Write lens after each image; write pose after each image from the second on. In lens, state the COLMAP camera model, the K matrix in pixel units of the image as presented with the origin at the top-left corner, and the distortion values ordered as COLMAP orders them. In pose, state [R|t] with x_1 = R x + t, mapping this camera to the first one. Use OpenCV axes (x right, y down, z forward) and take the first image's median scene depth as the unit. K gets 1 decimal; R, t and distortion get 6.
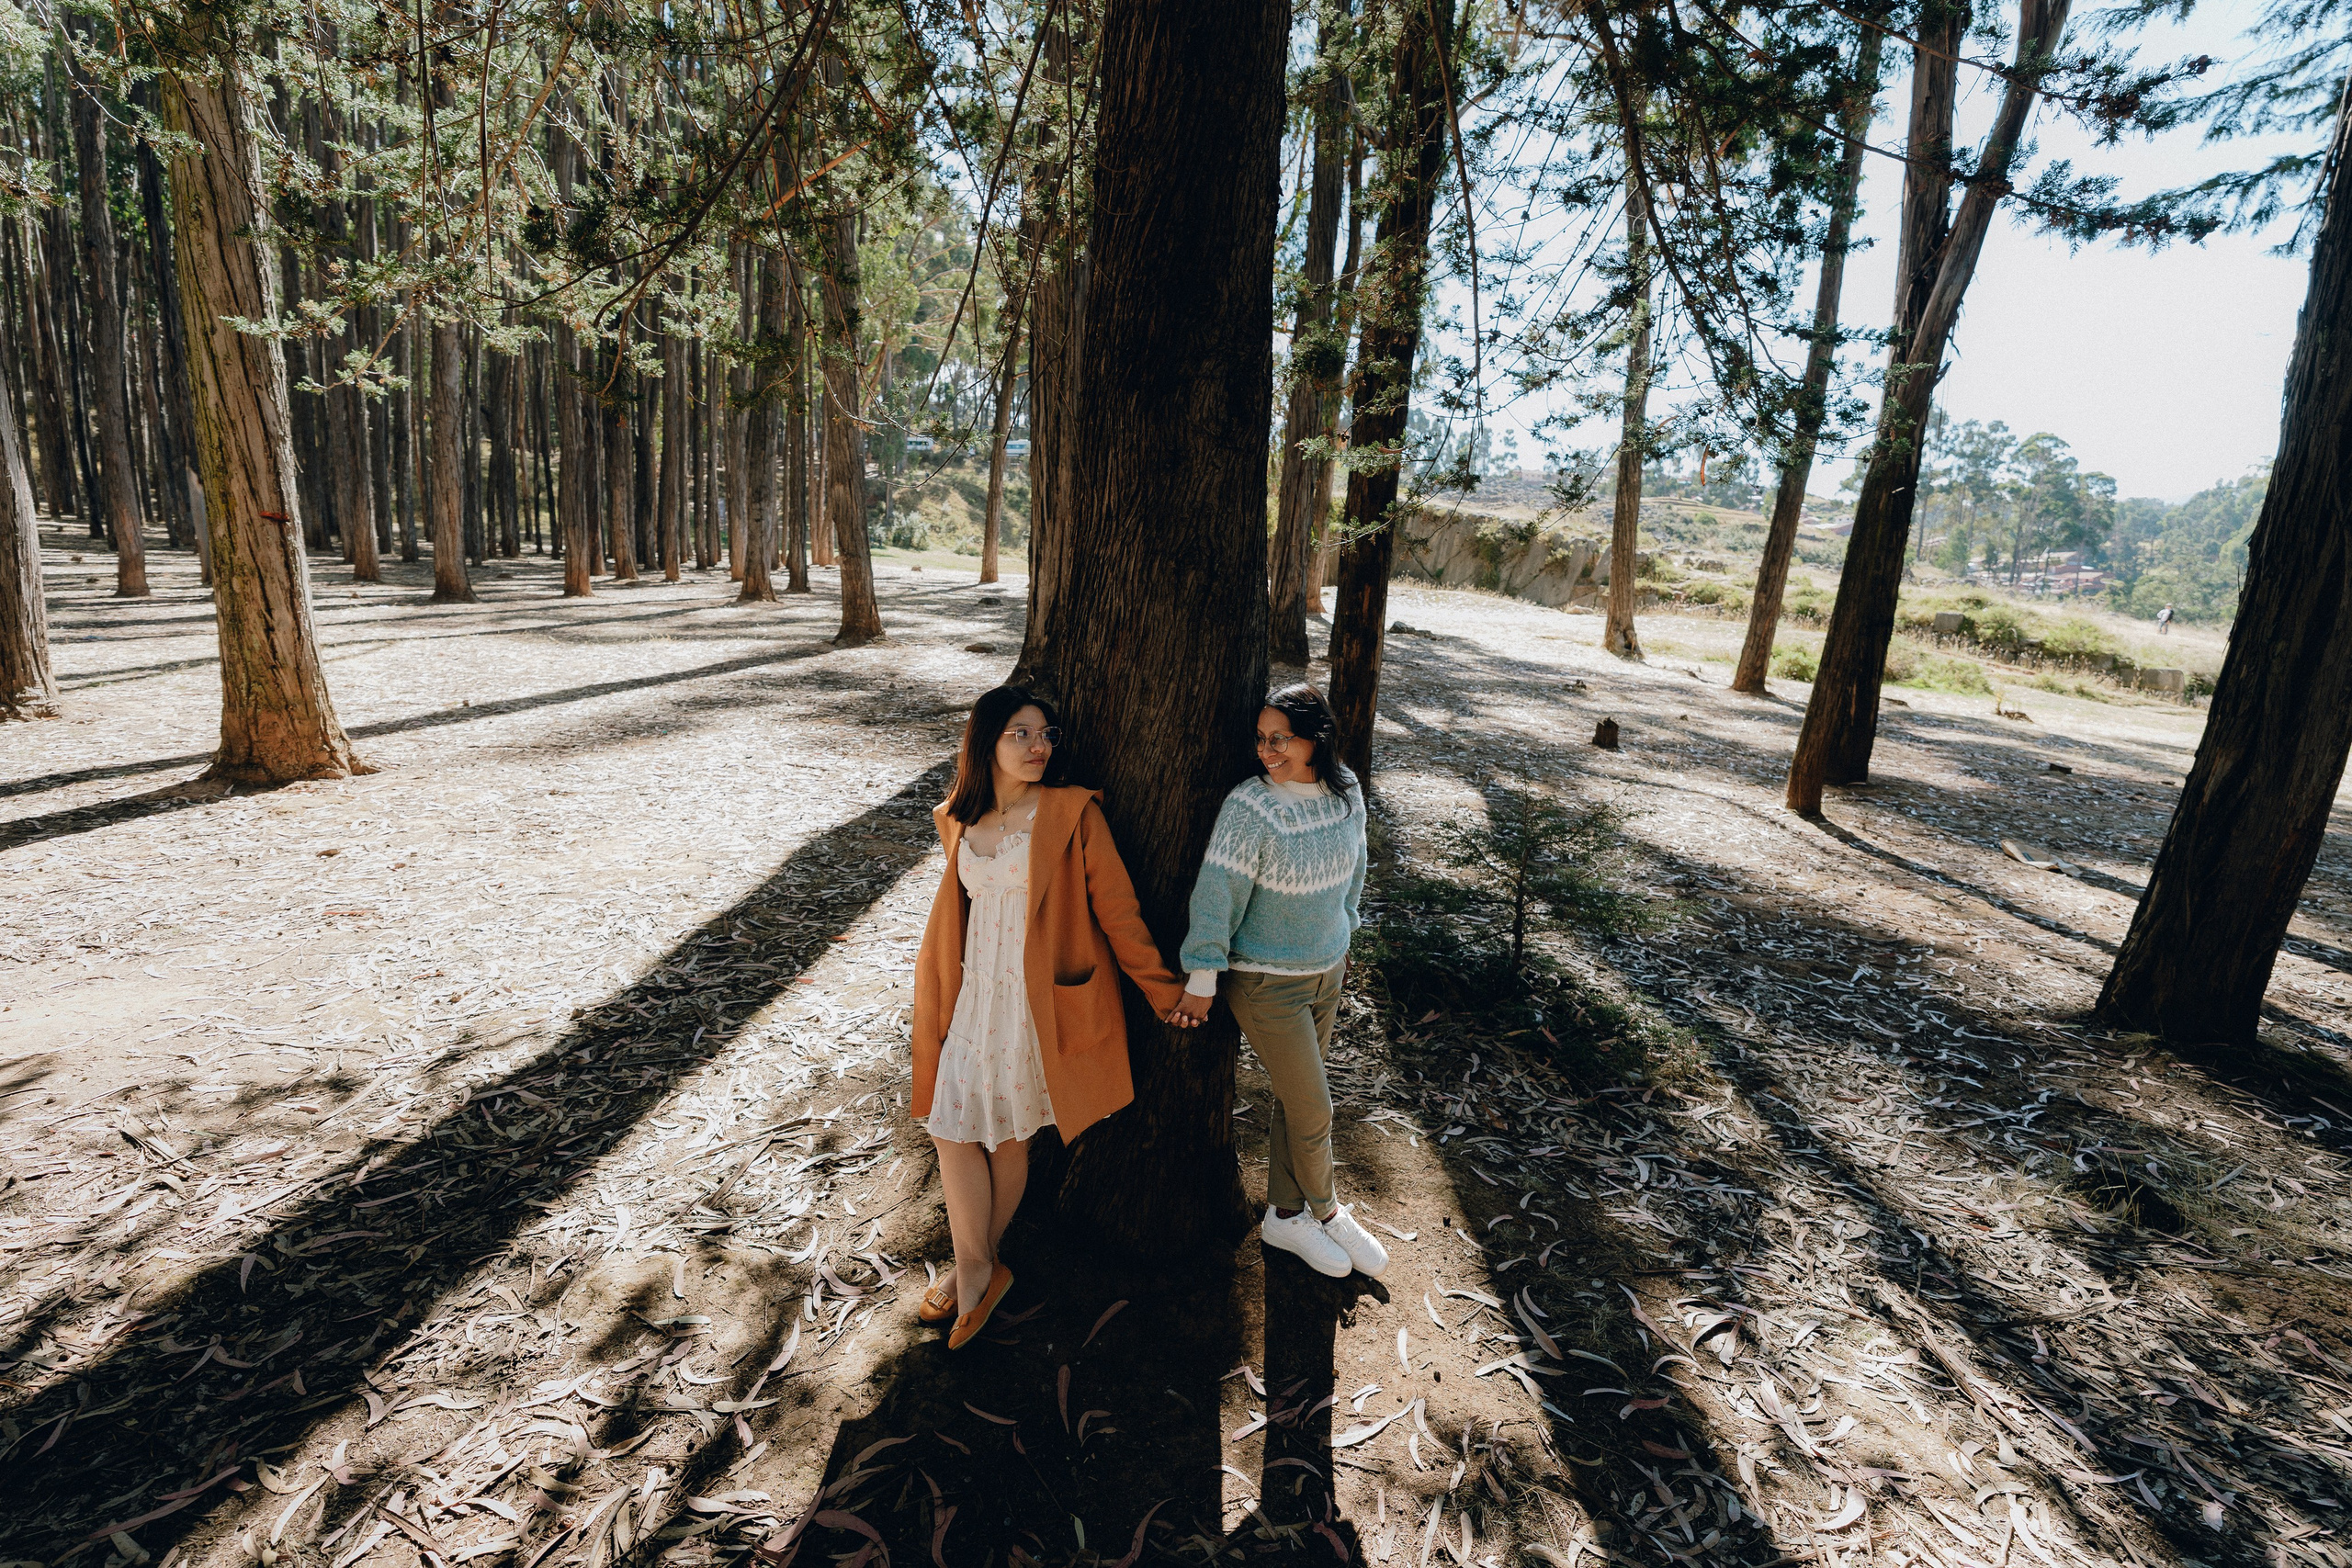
lens RADIAL K [[1057.4, 0, 1176.0], [0, 1057.4, 784.0], [0, 0, 1]] dist [-0.007128, 0.002881]
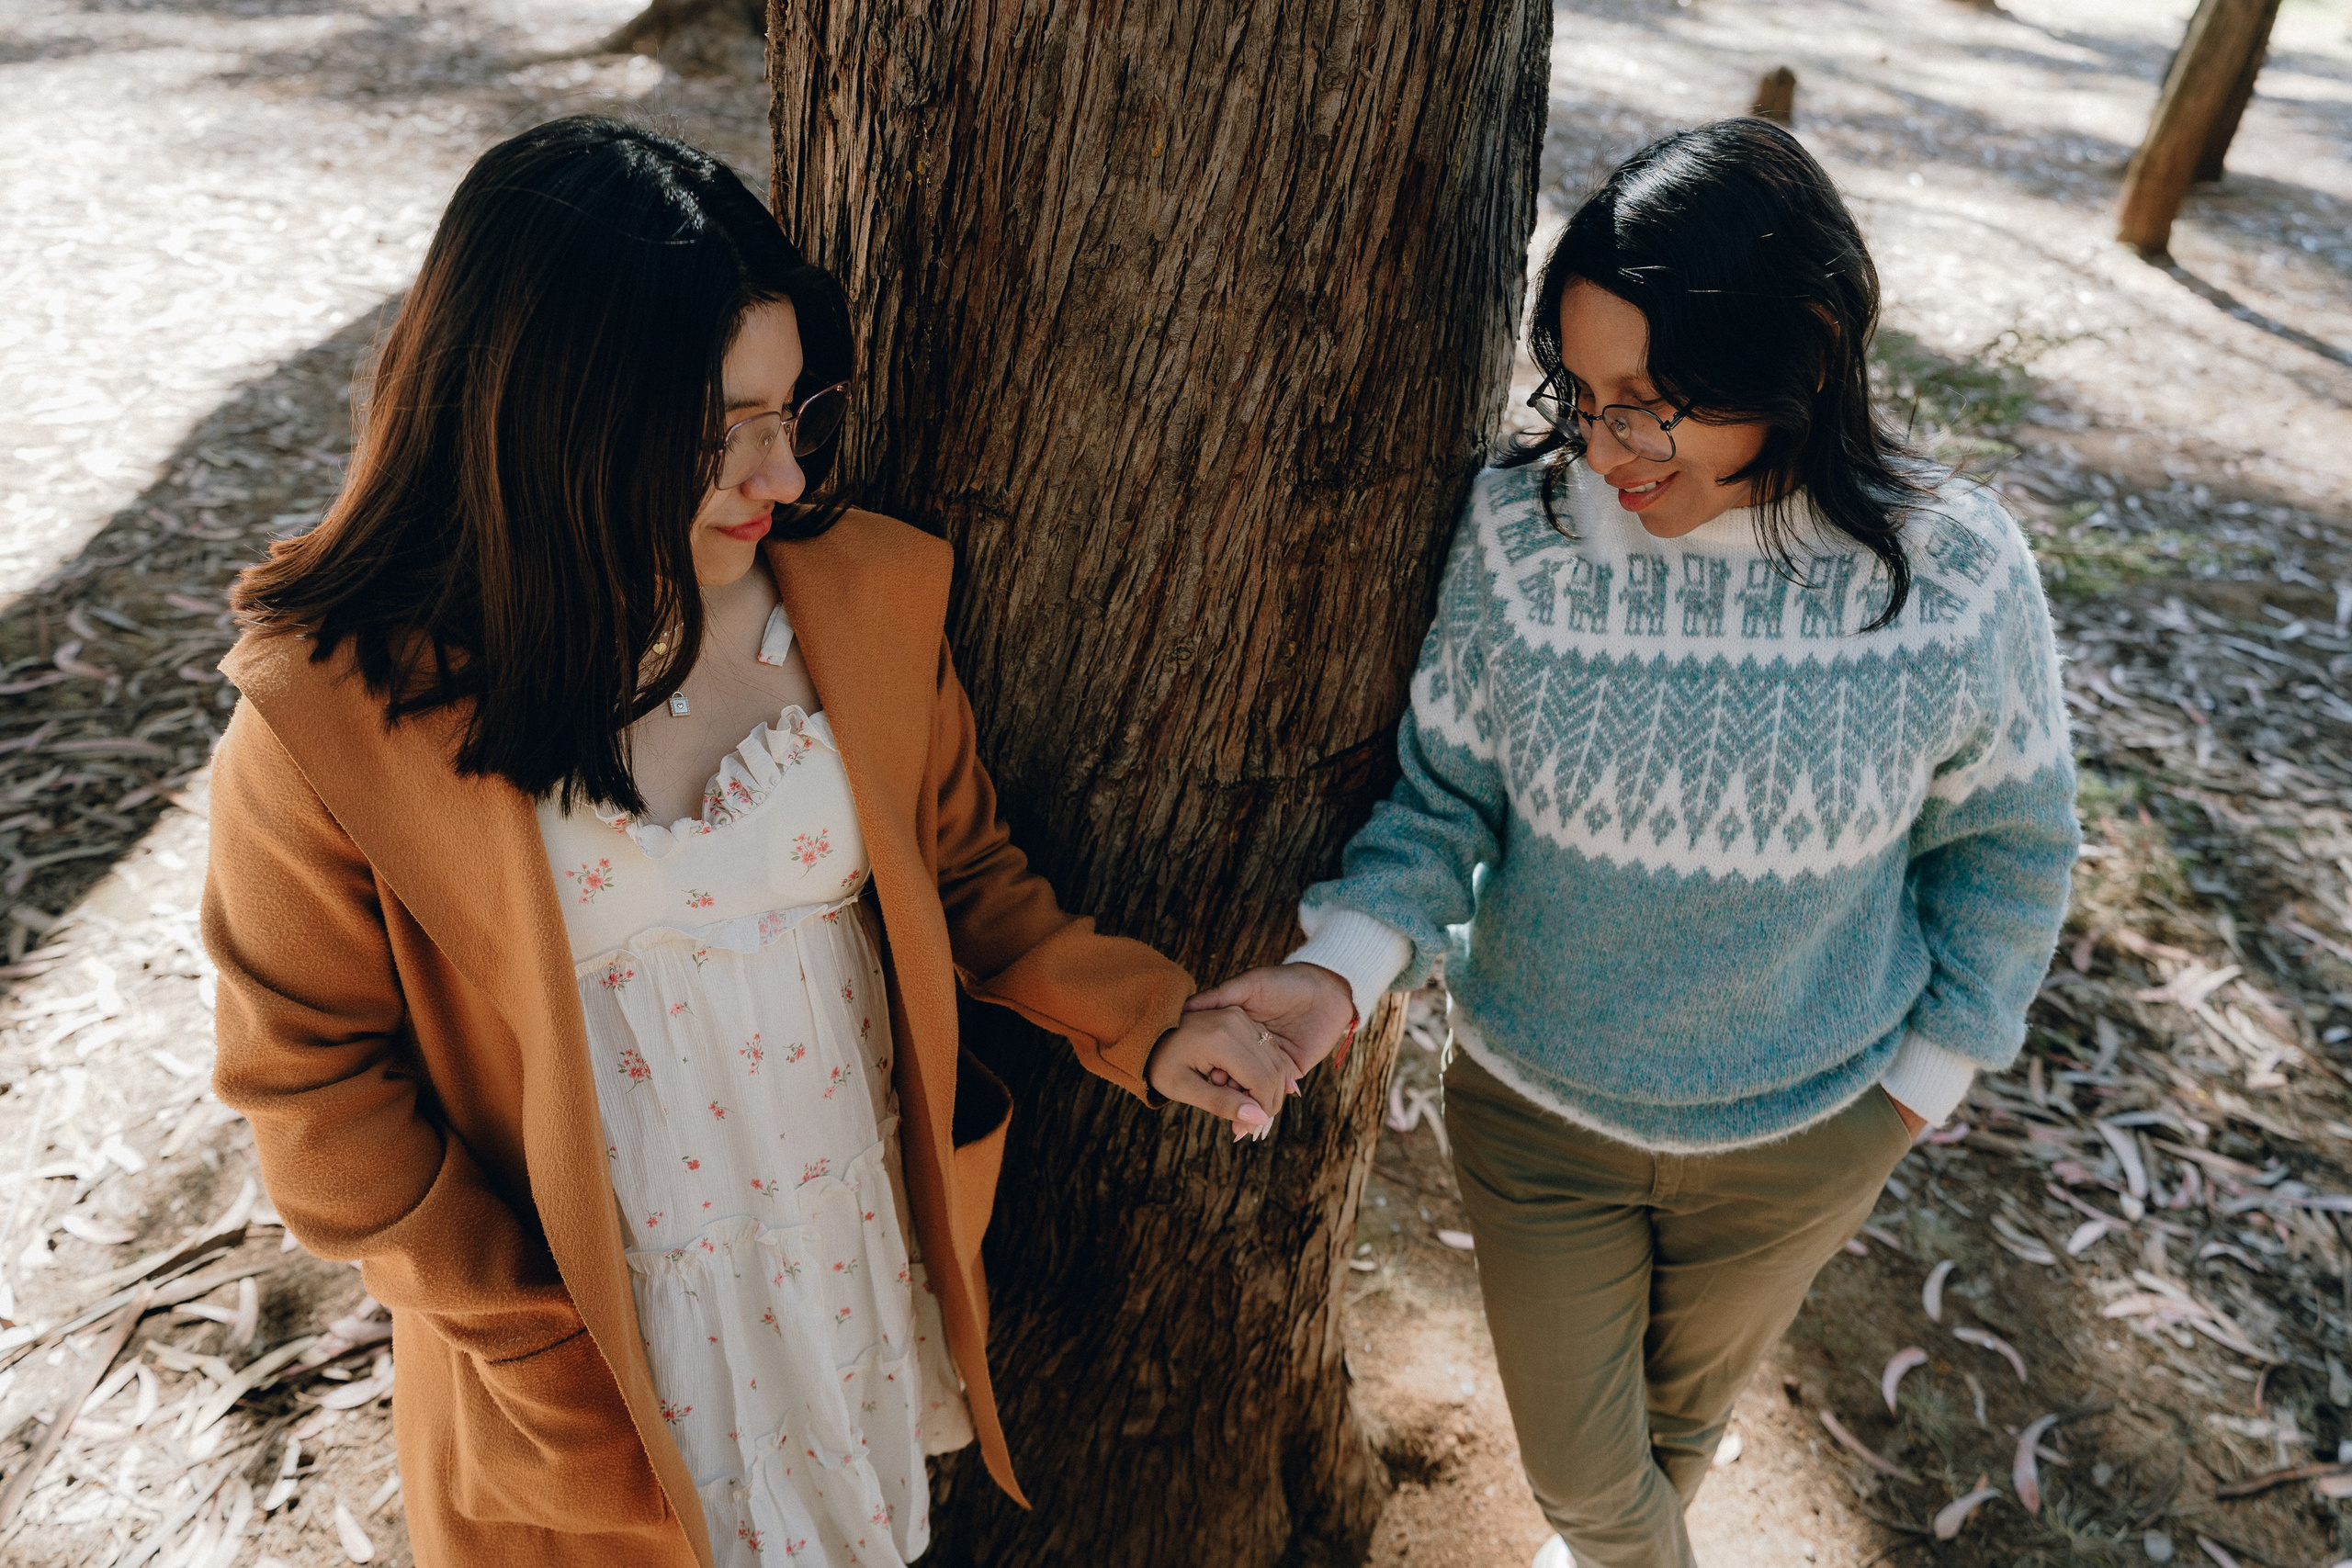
lens RADIAL K [[1647.1, 0, 1176.0], [0, 1647.1, 784.0], [0, 0, 1]] dist [0.001857, 0.001232]
pose [[0.993255, -0.054085, 0.102562, -0.021776], [0.015290, 0.937915, 0.346529, -0.024826], [-0.114936, -0.342624, 0.932416, 0.193824]]
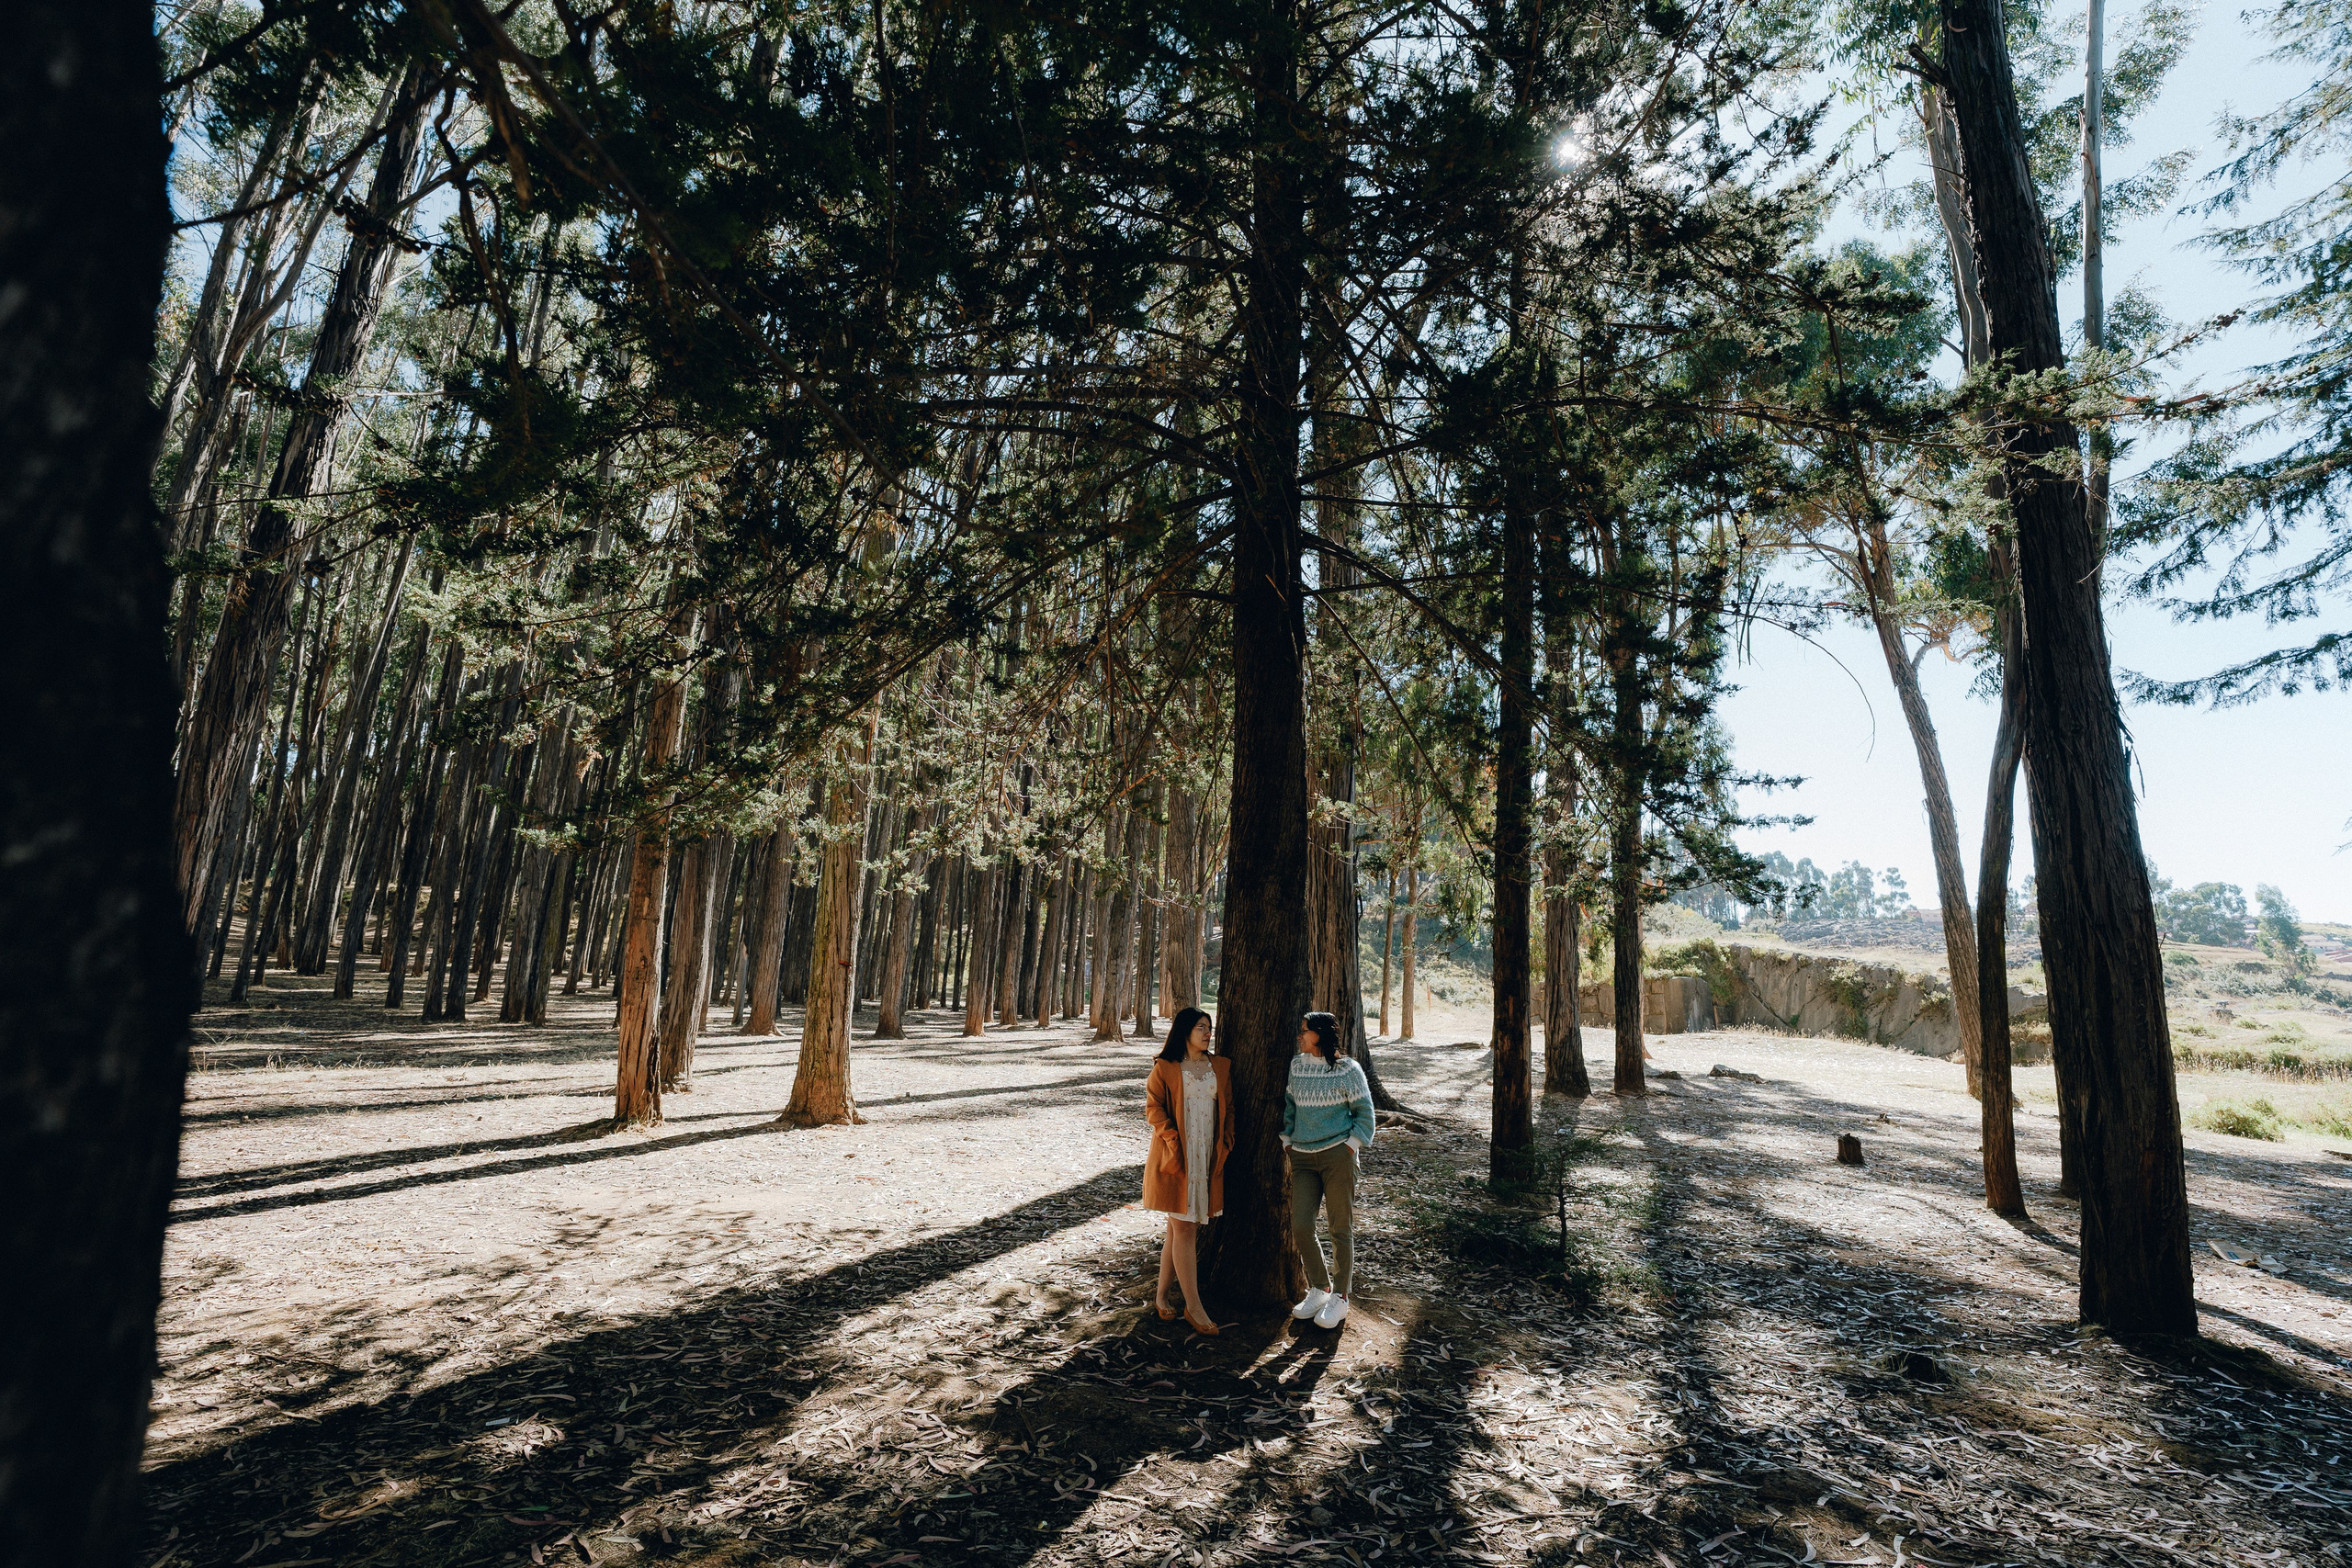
lens RADIAL K [[1057.4, 0, 1176.0], [0, 1057.4, 784.0], [0, 0, 1]] dist [-0.007128, 0.002881]
pose [[0.951287, -0.072568, -0.299646, 0.186206], [-0.057551, 0.913026, -0.403821, 0.133774], [0.302889, 0.401394, 0.864373, -0.415920]]
